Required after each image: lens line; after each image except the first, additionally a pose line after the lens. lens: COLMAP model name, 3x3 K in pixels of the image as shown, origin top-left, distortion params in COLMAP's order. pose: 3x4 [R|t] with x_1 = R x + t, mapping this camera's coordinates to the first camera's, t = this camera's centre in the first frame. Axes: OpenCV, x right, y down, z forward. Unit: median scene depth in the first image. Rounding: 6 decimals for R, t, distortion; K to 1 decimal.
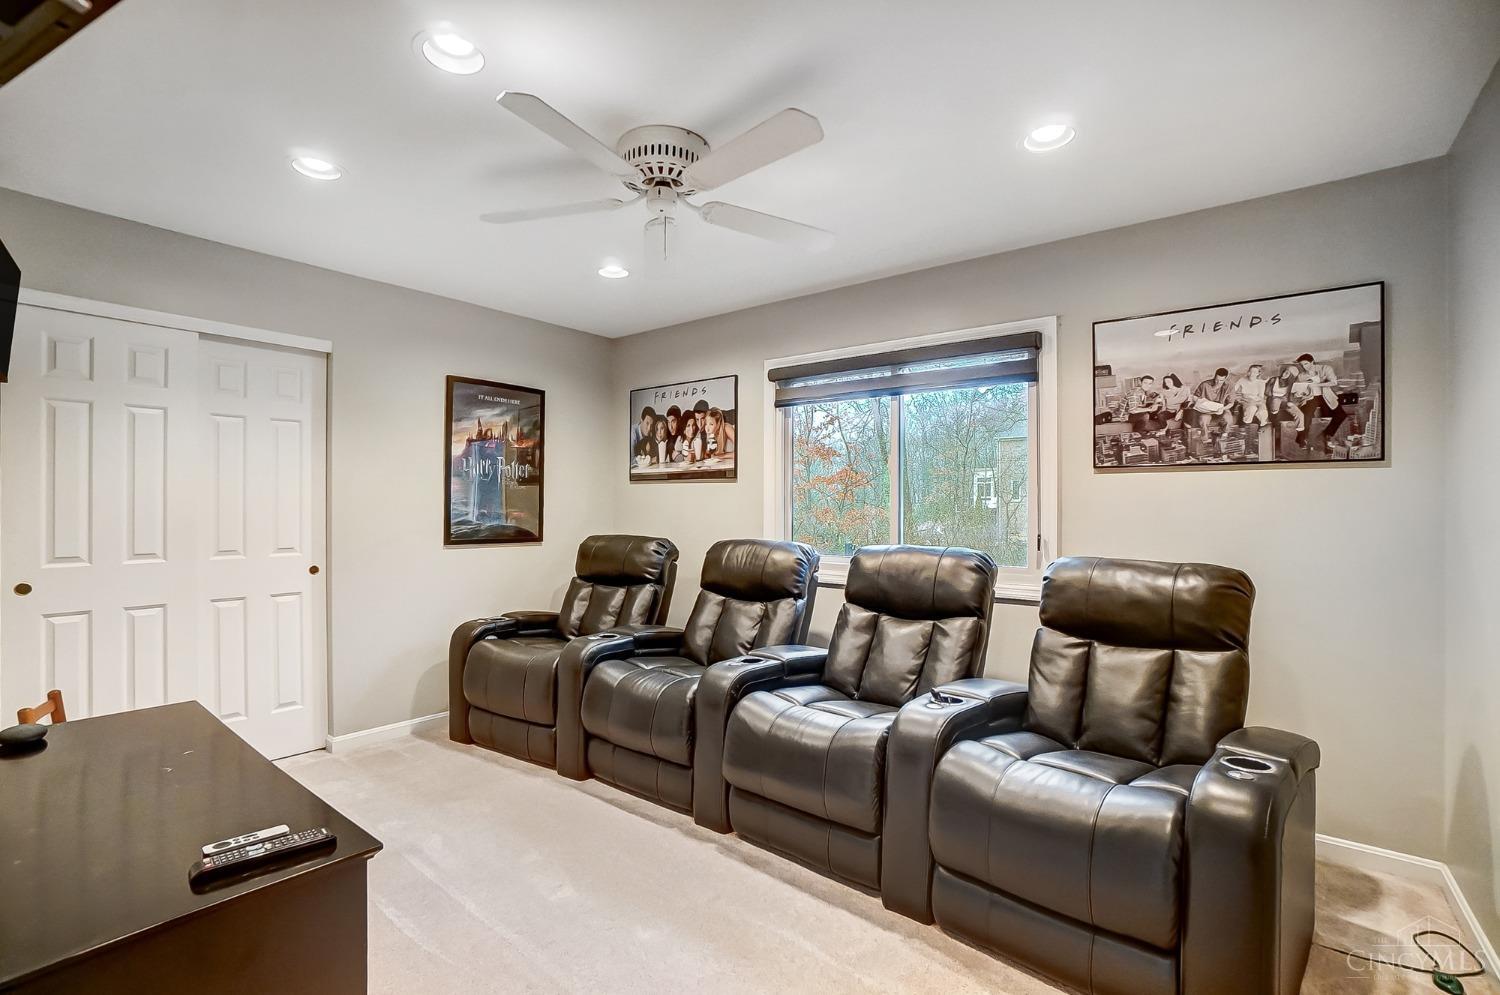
lens RADIAL K [[671.4, 0, 759.8], [0, 671.4, 504.4], [0, 0, 1]] dist [-0.029775, 0.002287]
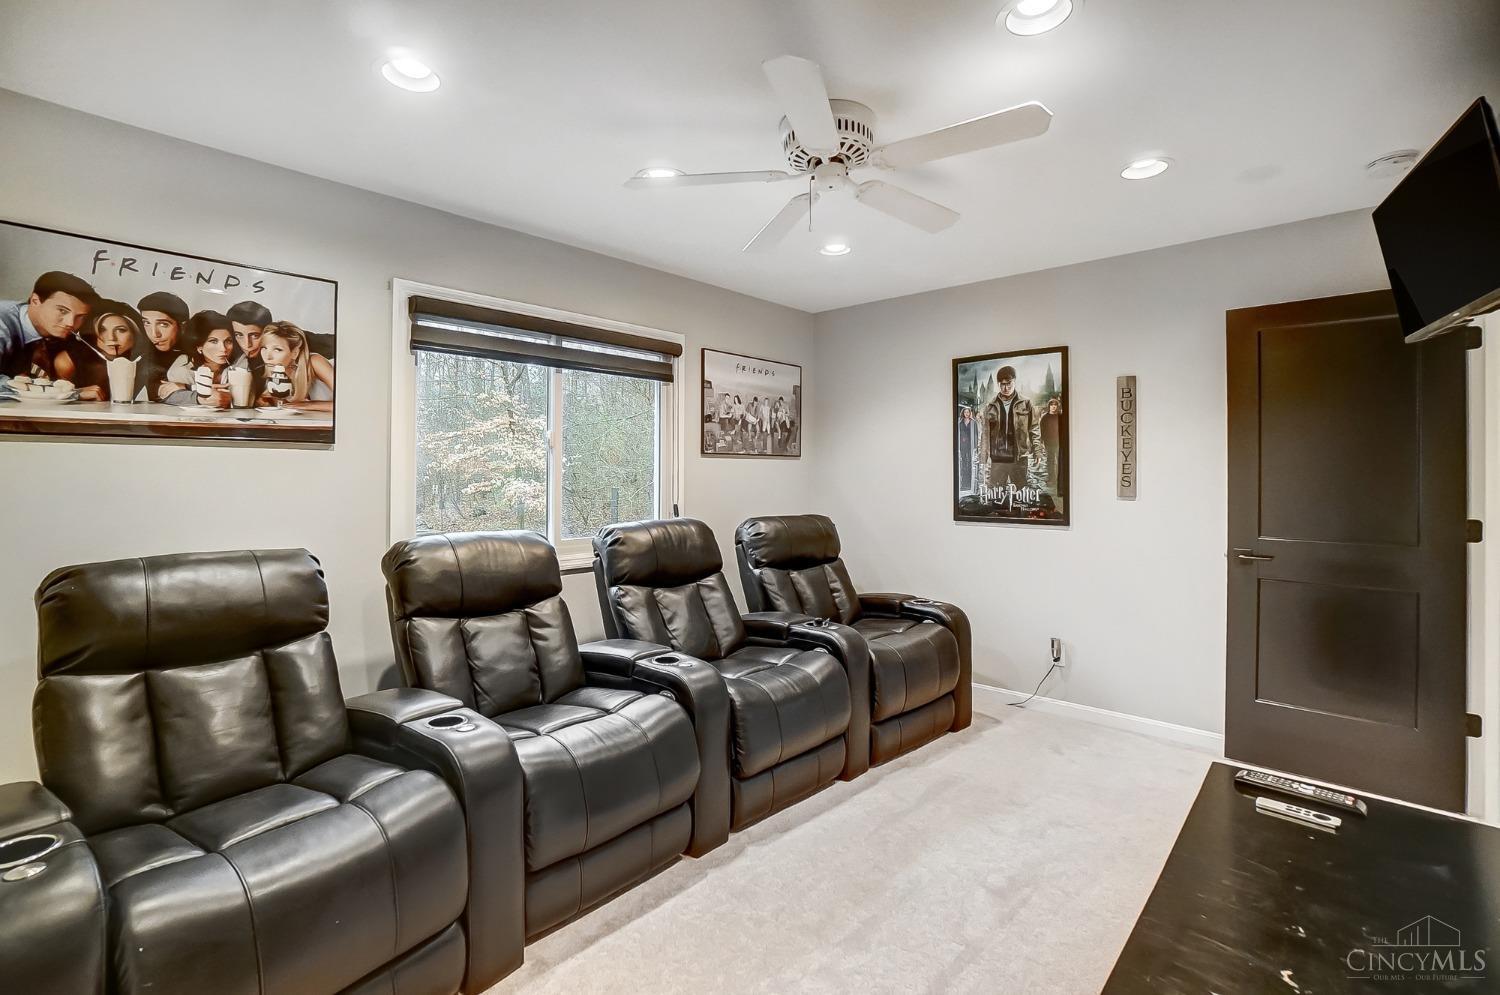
lens RADIAL K [[671.4, 0, 730.5], [0, 671.4, 472.4], [0, 0, 1]] dist [-0.029775, 0.002287]
pose [[0.115799, 0.012298, 0.993197, -0.708552], [0.016071, 0.999769, -0.014253, 0.003029], [-0.993143, 0.017613, 0.115574, 0.647931]]
